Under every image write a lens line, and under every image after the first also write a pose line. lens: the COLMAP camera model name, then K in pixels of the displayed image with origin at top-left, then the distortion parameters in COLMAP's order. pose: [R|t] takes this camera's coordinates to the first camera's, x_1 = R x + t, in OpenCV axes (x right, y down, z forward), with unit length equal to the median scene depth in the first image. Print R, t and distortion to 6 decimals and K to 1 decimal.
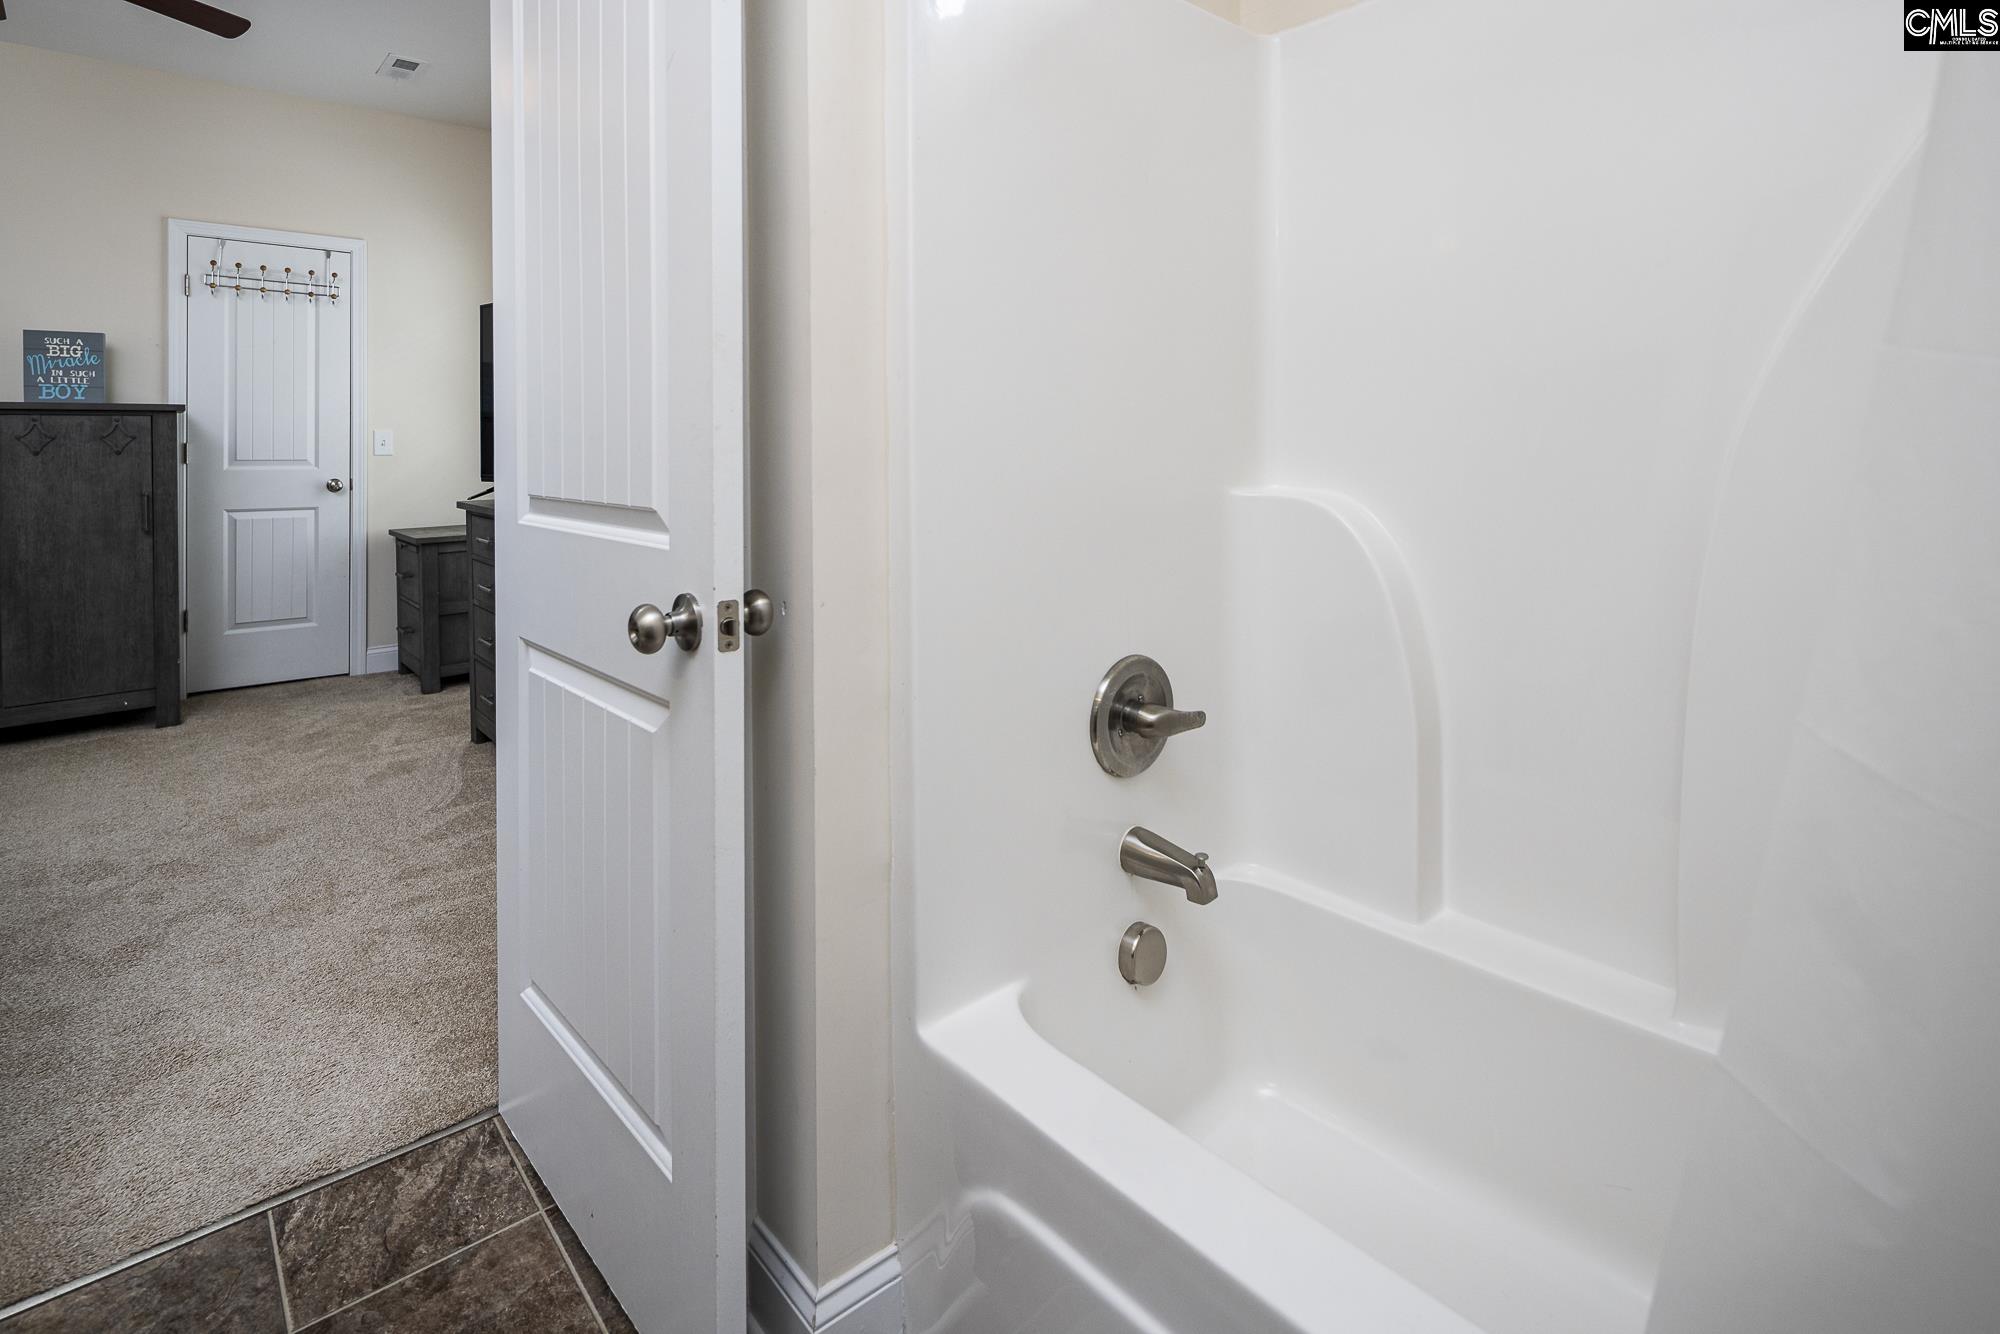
lens RADIAL K [[960.2, 0, 949.7], [0, 960.2, 443.7], [0, 0, 1]] dist [0.002368, -0.002604]
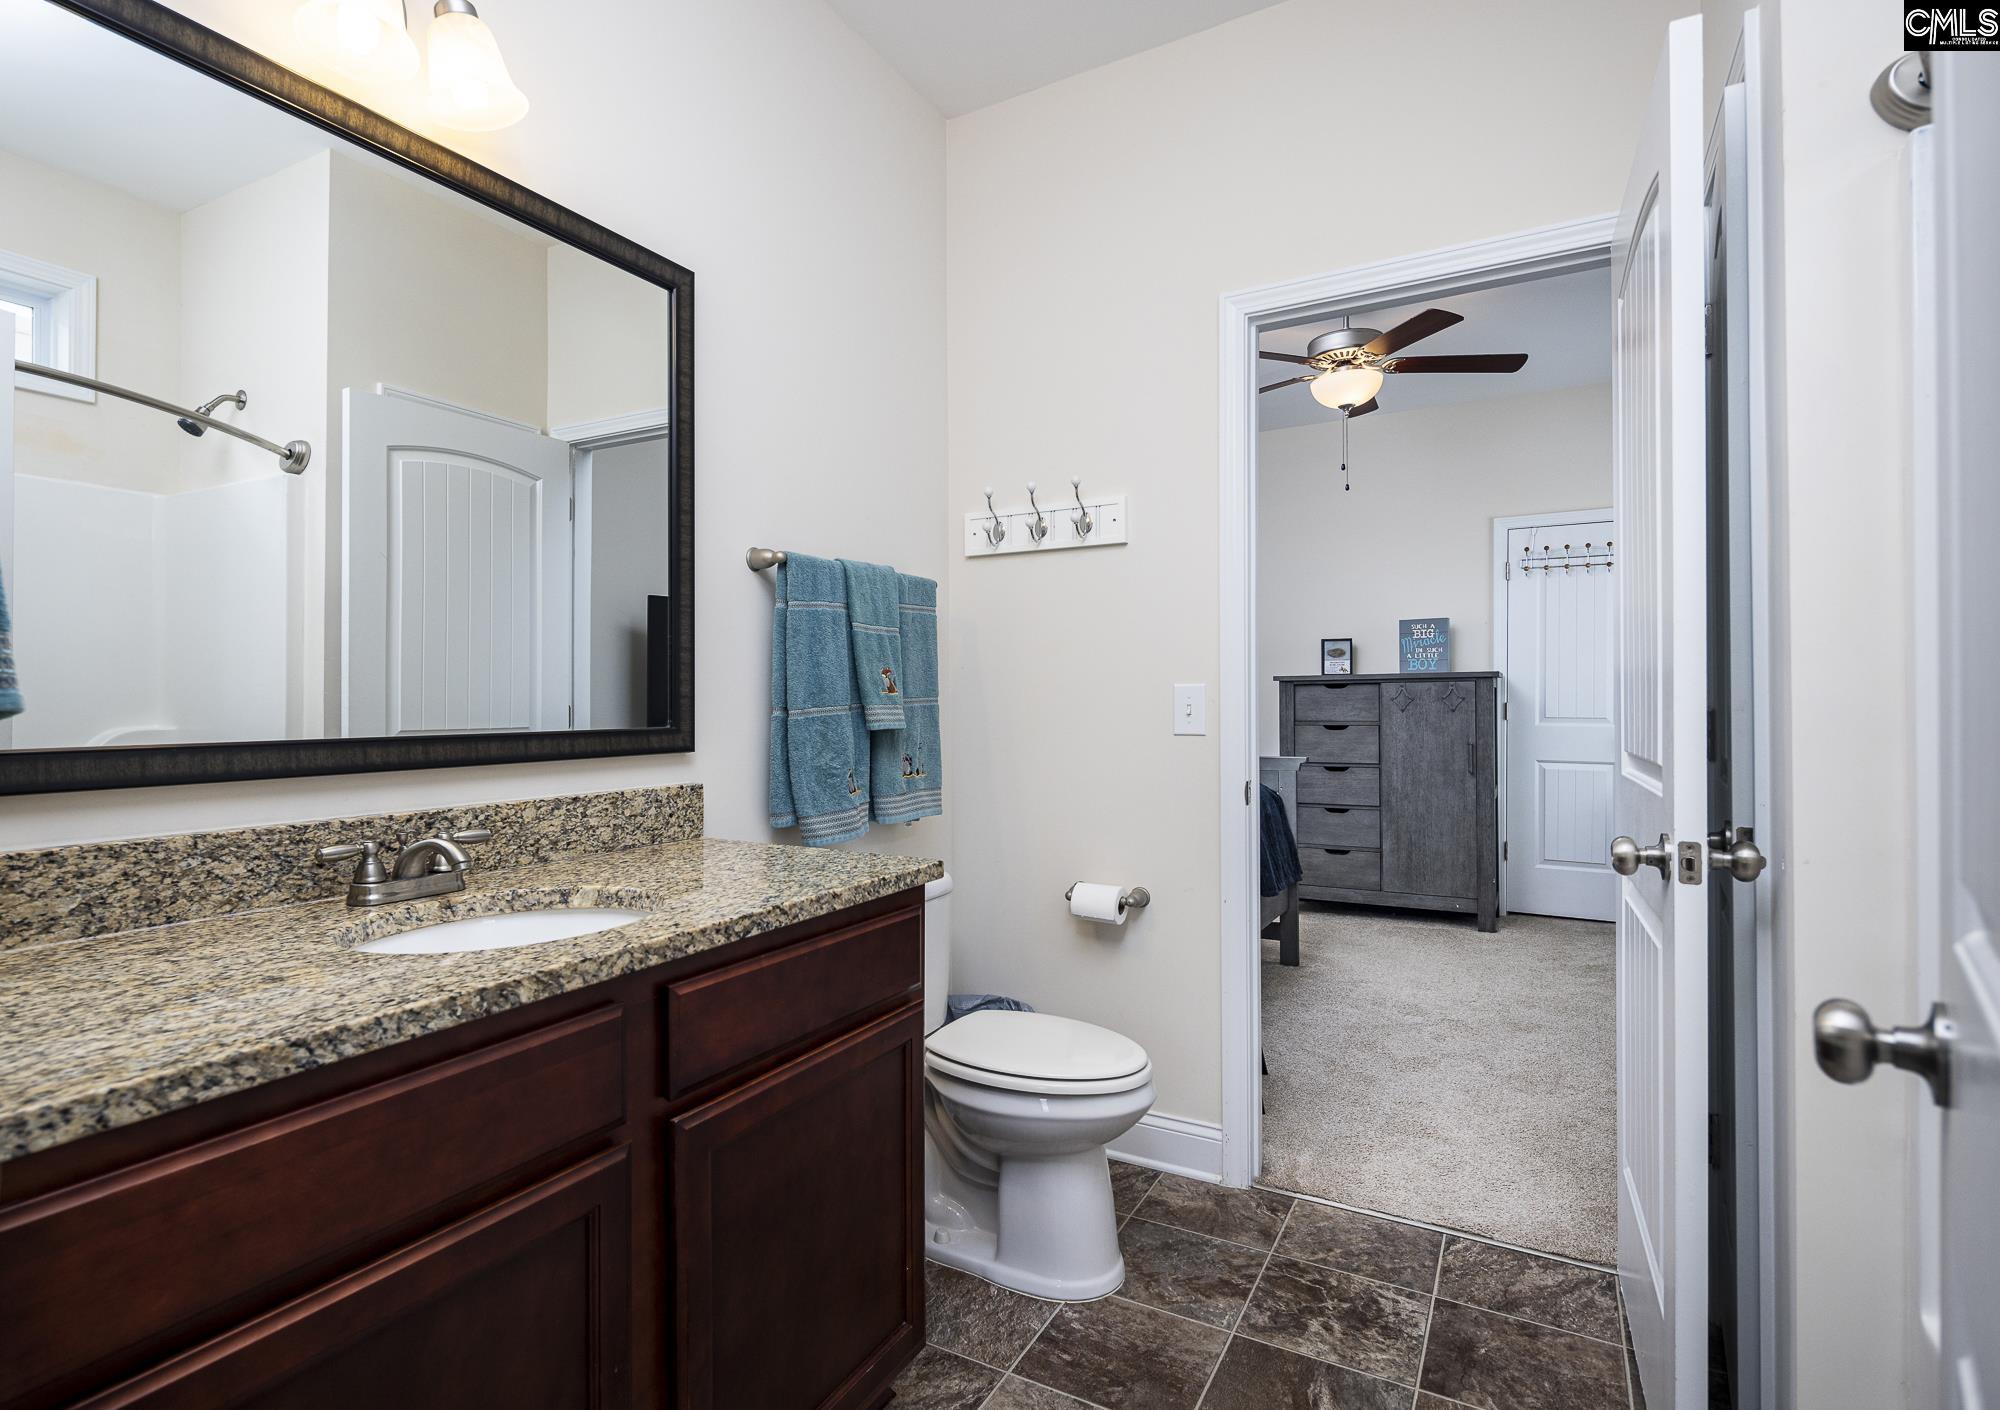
lens RADIAL K [[1002.3, 0, 983.2], [0, 1002.3, 700.1], [0, 0, 1]] dist [0.003261, 0.000021]
pose [[0.359371, -0.002205, -0.933192, 0.269829], [0.001292, 0.999997, -0.001866, -0.005244], [0.933194, -0.000535, 0.359373, -0.117014]]
